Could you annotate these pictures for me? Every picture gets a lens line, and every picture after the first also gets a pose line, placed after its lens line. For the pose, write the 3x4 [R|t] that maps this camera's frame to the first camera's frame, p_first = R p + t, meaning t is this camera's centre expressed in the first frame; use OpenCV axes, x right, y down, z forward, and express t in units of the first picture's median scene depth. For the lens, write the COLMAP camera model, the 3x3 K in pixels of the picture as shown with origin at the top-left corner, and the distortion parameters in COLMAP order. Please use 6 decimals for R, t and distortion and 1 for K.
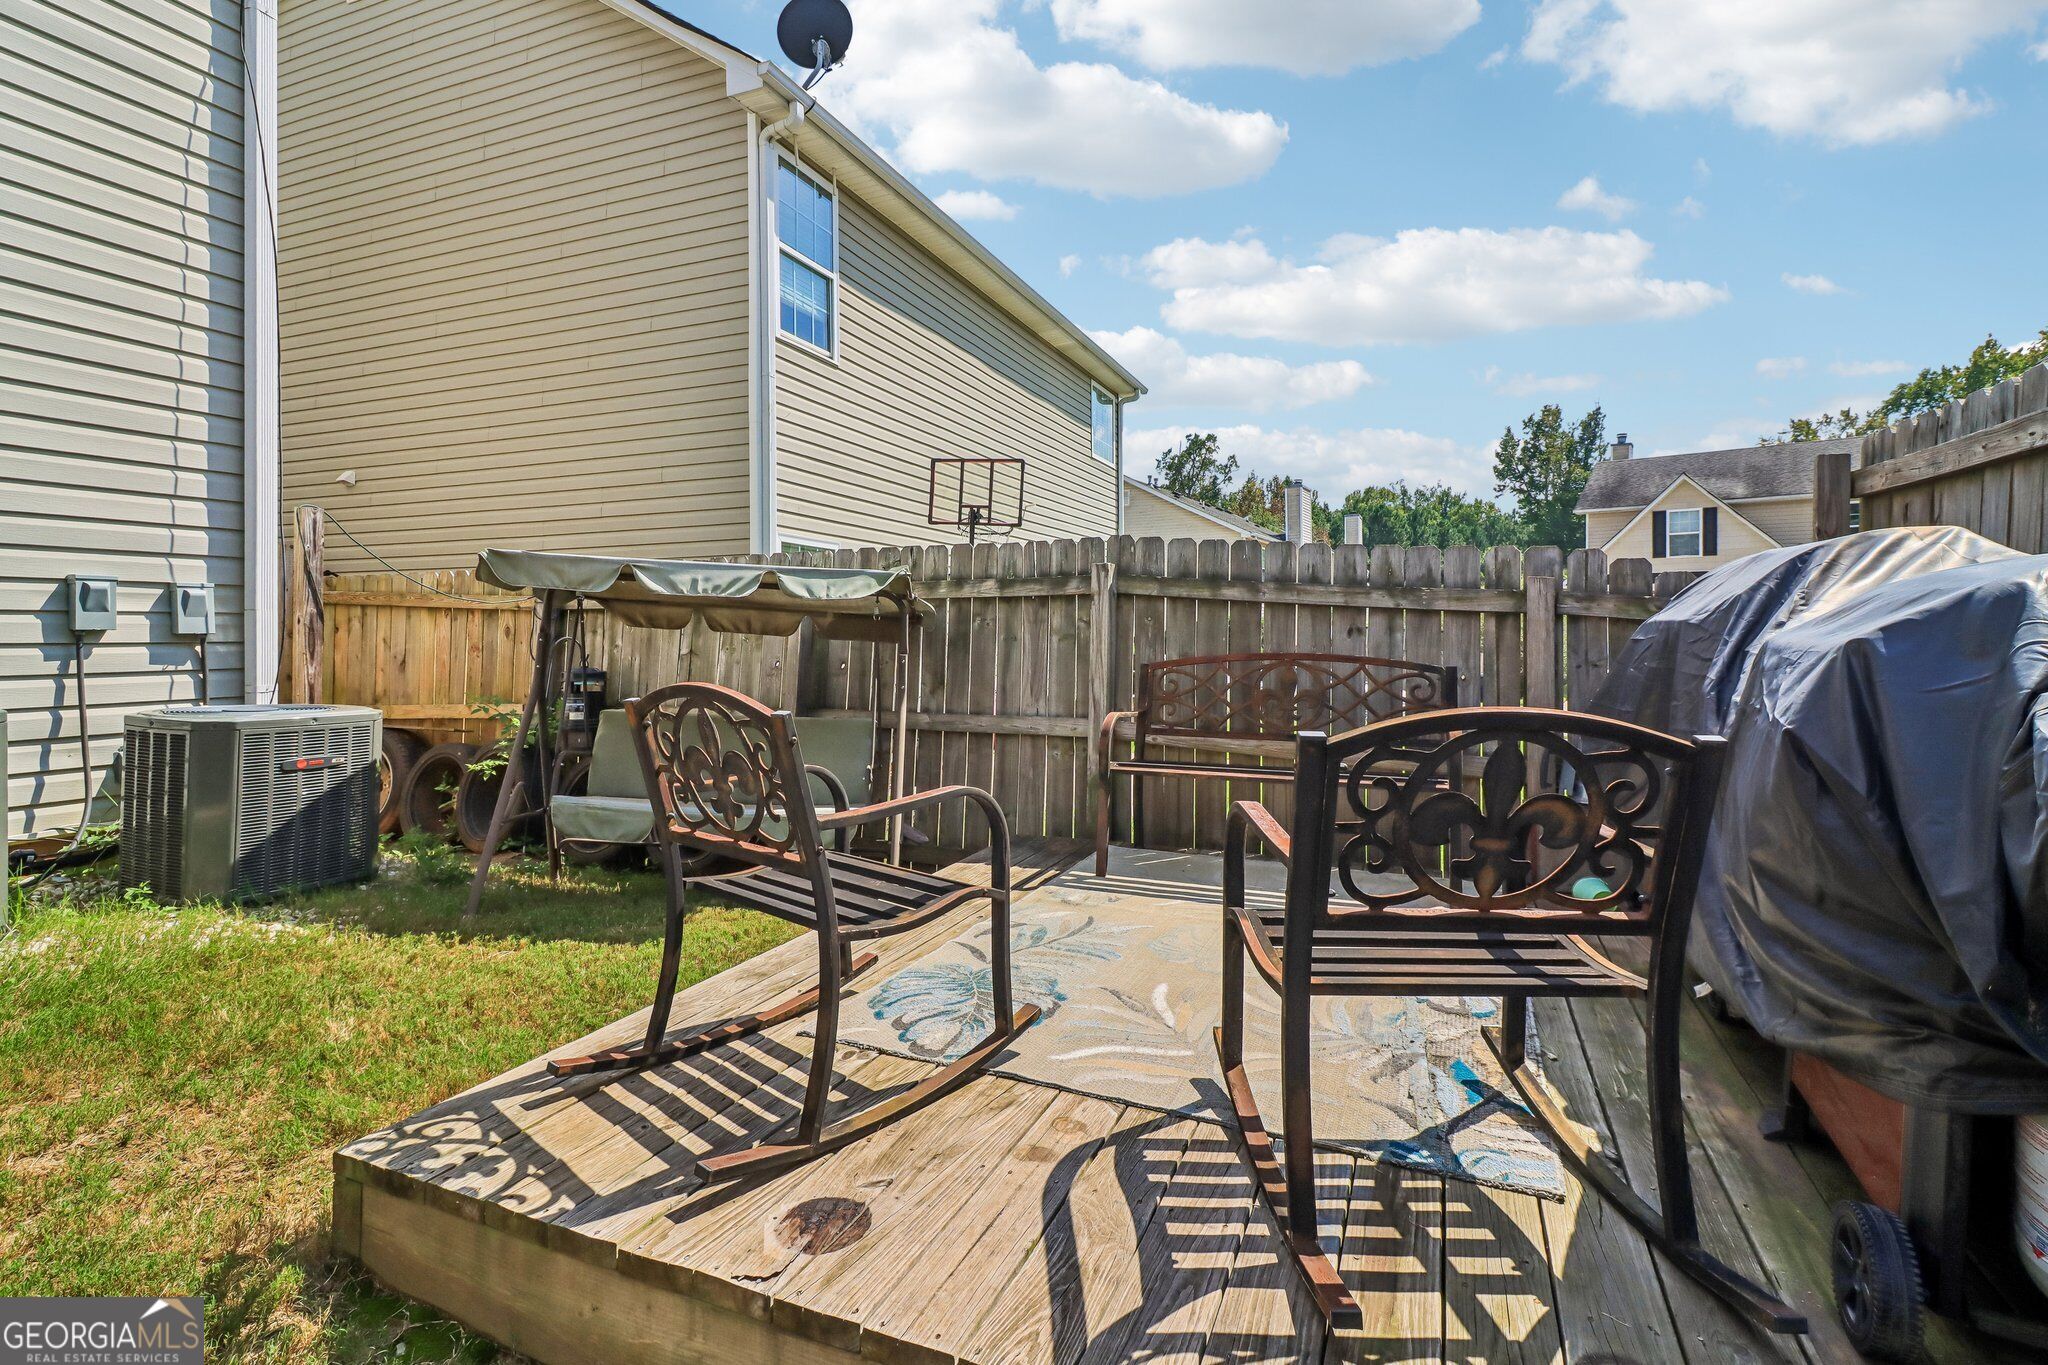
lens RADIAL K [[959.8, 0, 1034.7], [0, 959.8, 633.6], [0, 0, 1]] dist [0.011814, -0.000698]
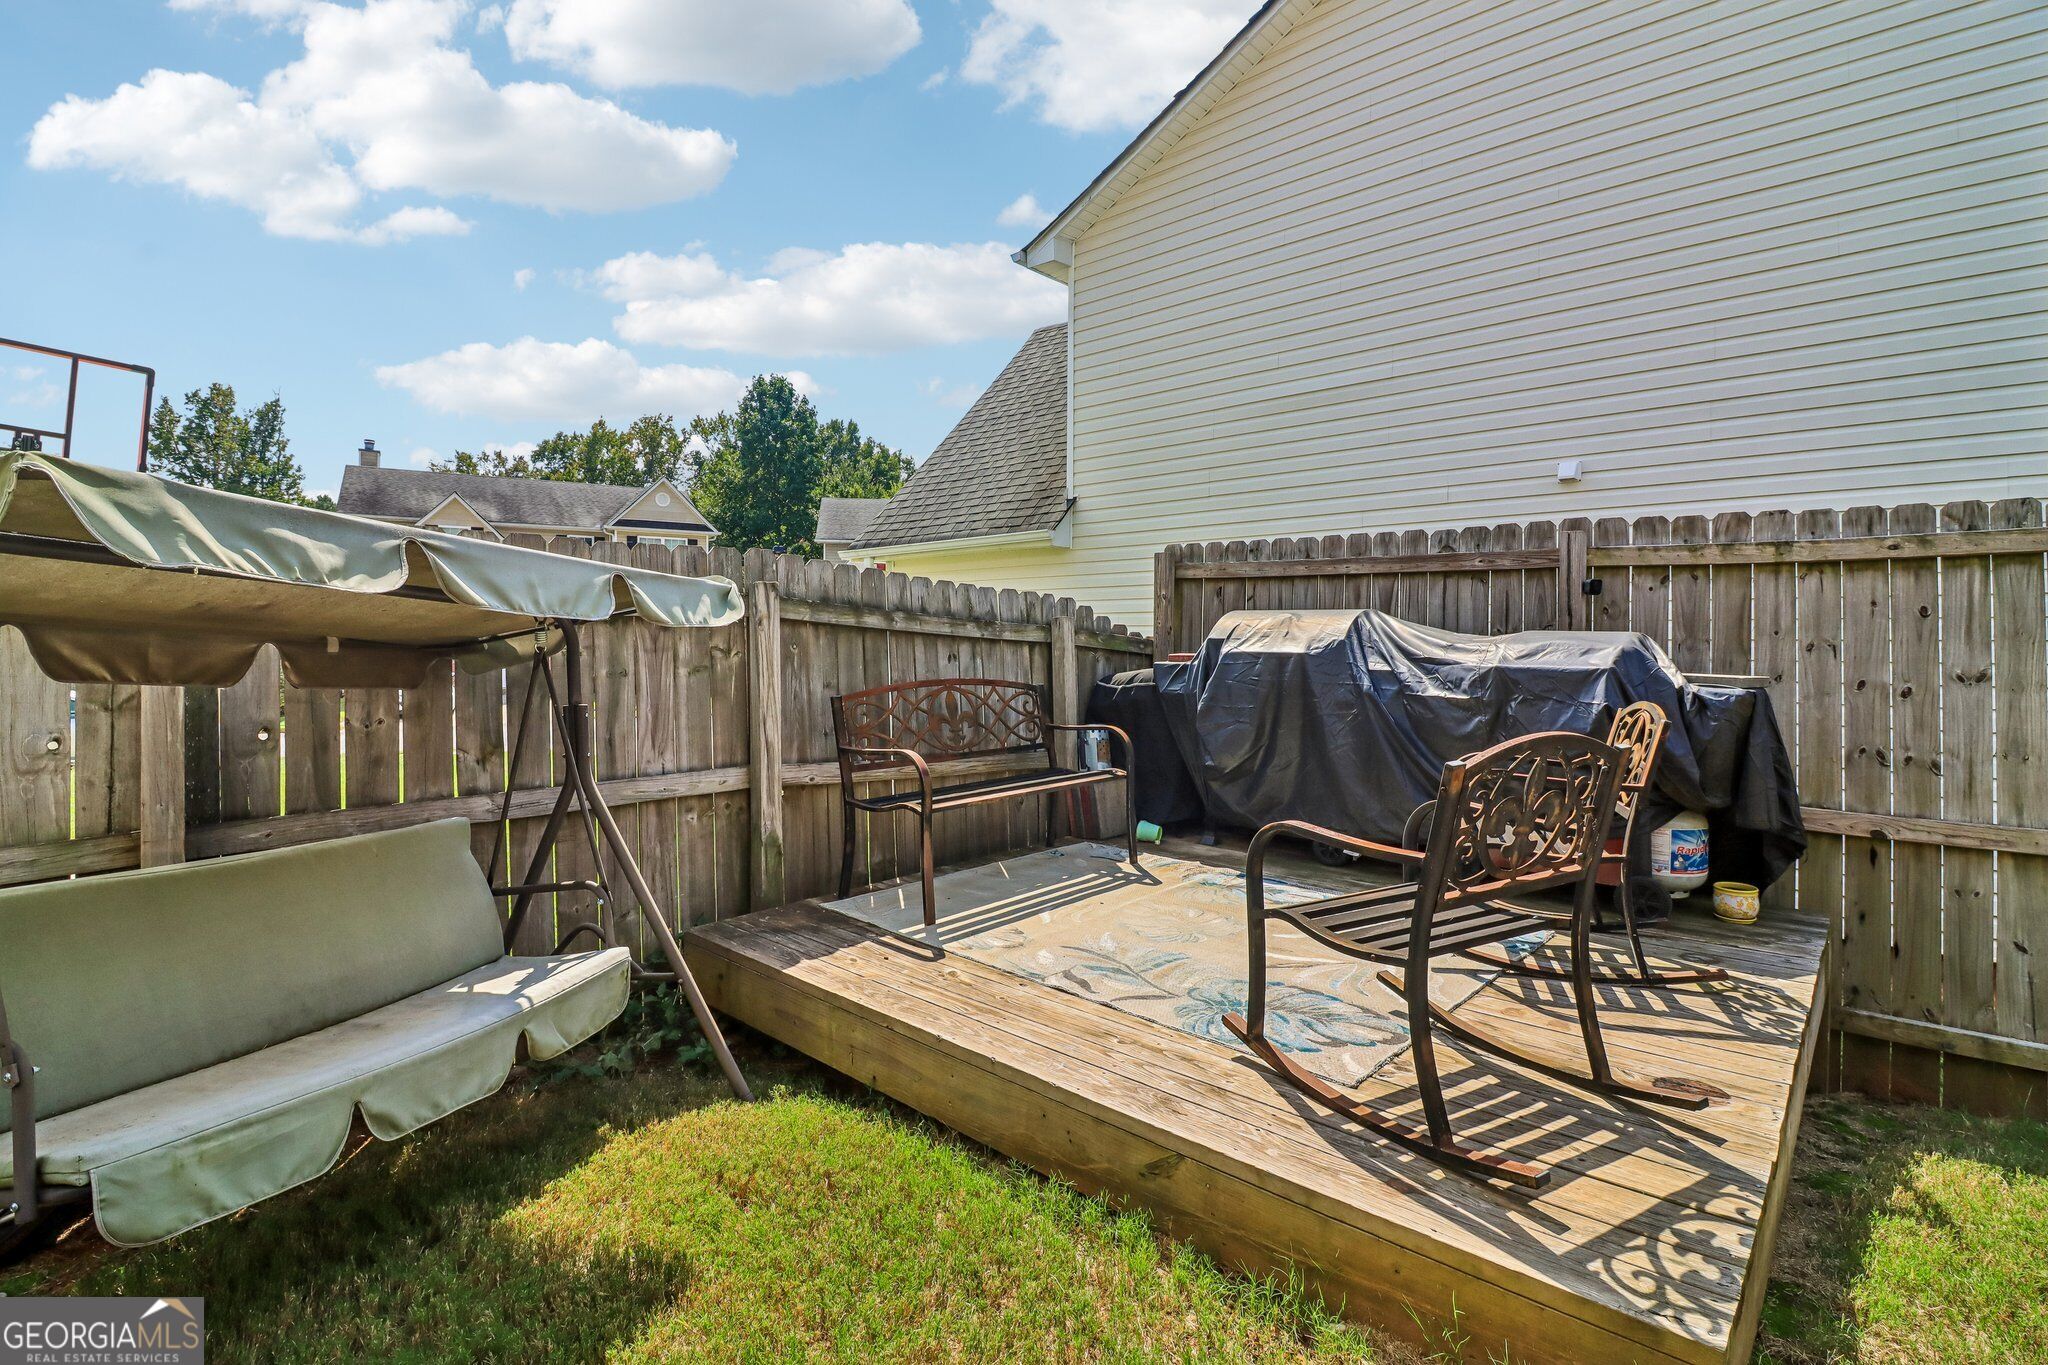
lens RADIAL K [[946.4, 0, 1013.1], [0, 946.4, 648.8], [0, 0, 1]] dist [0.001258, -0.014030]
pose [[0.340219, -0.008535, 0.940307, -0.648790], [0.001008, 0.999962, 0.008712, -0.021010], [-0.940346, -0.002016, 0.340215, 0.510884]]
